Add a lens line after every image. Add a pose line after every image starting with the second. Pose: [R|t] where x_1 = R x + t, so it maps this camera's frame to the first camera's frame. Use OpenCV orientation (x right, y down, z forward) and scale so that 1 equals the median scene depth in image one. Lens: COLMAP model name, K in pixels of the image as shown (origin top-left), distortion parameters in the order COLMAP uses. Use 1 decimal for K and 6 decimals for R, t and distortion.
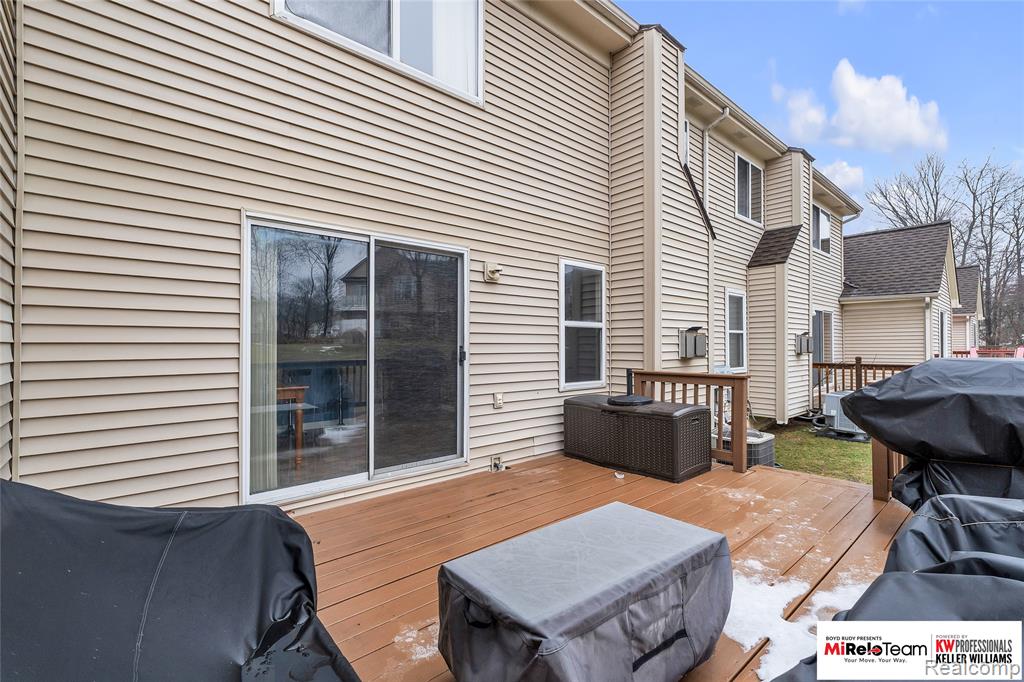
lens RADIAL K [[450.4, 0, 534.2], [0, 450.4, 341.1], [0, 0, 1]] dist [-0.000574, -0.000062]
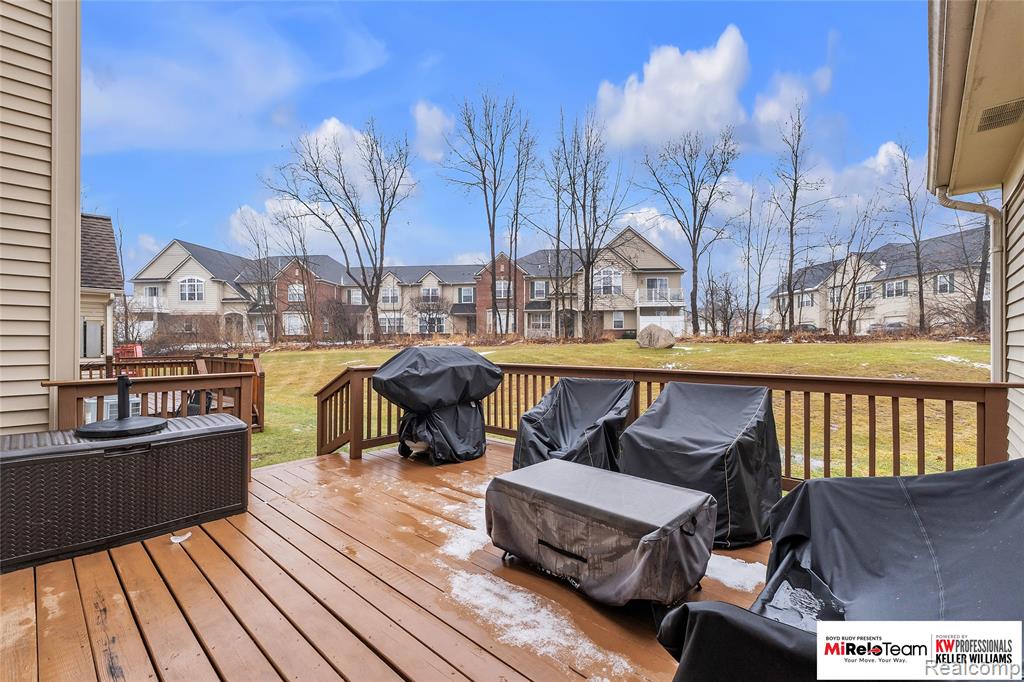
lens RADIAL K [[450.4, 0, 534.2], [0, 450.4, 341.1], [0, 0, 1]] dist [-0.000574, -0.000062]
pose [[-0.104084, 0.005576, 0.994553, -0.631420], [-0.004299, 0.999972, -0.006056, 0.022613], [-0.994559, -0.004906, -0.104057, 0.699851]]
